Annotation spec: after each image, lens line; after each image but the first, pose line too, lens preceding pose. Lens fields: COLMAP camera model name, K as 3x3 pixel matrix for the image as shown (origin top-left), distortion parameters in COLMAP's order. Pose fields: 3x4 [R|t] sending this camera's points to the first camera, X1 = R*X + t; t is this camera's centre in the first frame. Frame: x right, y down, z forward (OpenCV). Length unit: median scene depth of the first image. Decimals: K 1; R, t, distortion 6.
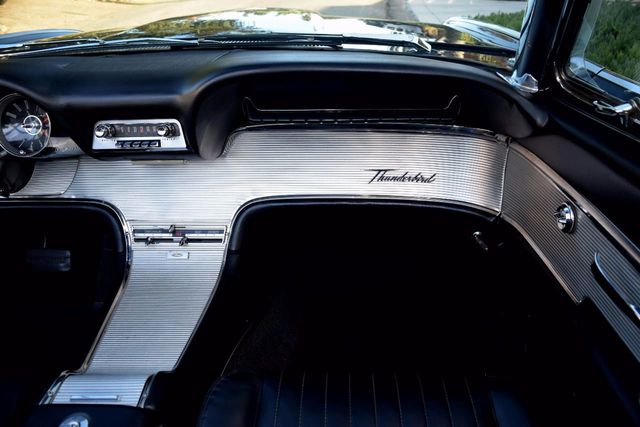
lens RADIAL K [[502.8, 0, 318.2], [0, 502.8, 211.5], [0, 0, 1]] dist [0.001856, -0.003495]
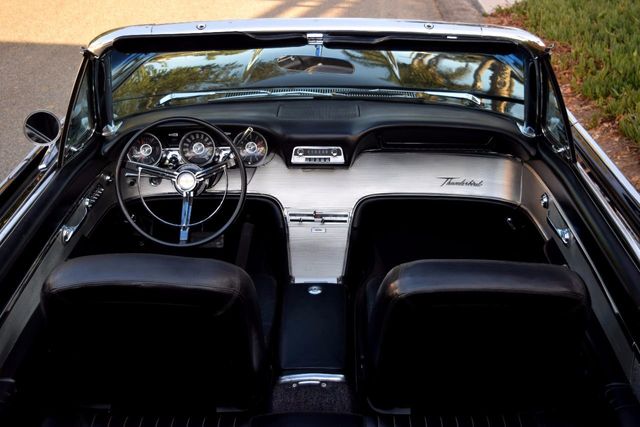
lens RADIAL K [[904.5, 0, 320.0], [0, 904.5, 213.5], [0, 0, 1]] dist [0.002745, 0.004972]
pose [[0.999231, 0.016816, 0.035427, -0.383969], [-0.014406, 0.997633, -0.067230, 0.228992], [-0.036474, 0.066668, 0.997108, -1.845860]]
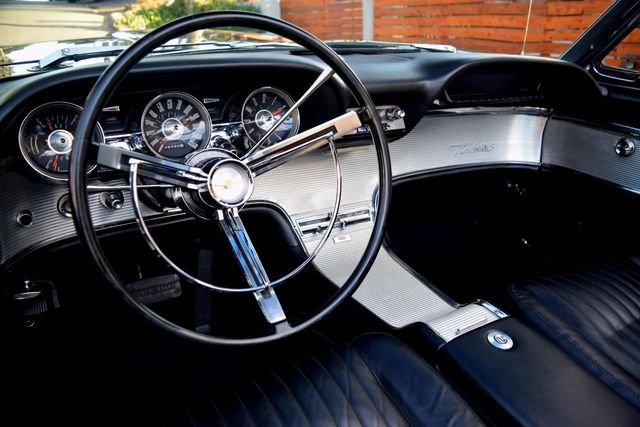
lens RADIAL K [[502.8, 0, 318.2], [0, 502.8, 211.5], [0, 0, 1]] dist [0.001856, -0.003495]
pose [[0.827180, -0.152096, 0.540963, -0.919131], [0.191712, 0.981300, -0.017244, 0.039450], [-0.528224, 0.117973, 0.840870, 0.112142]]
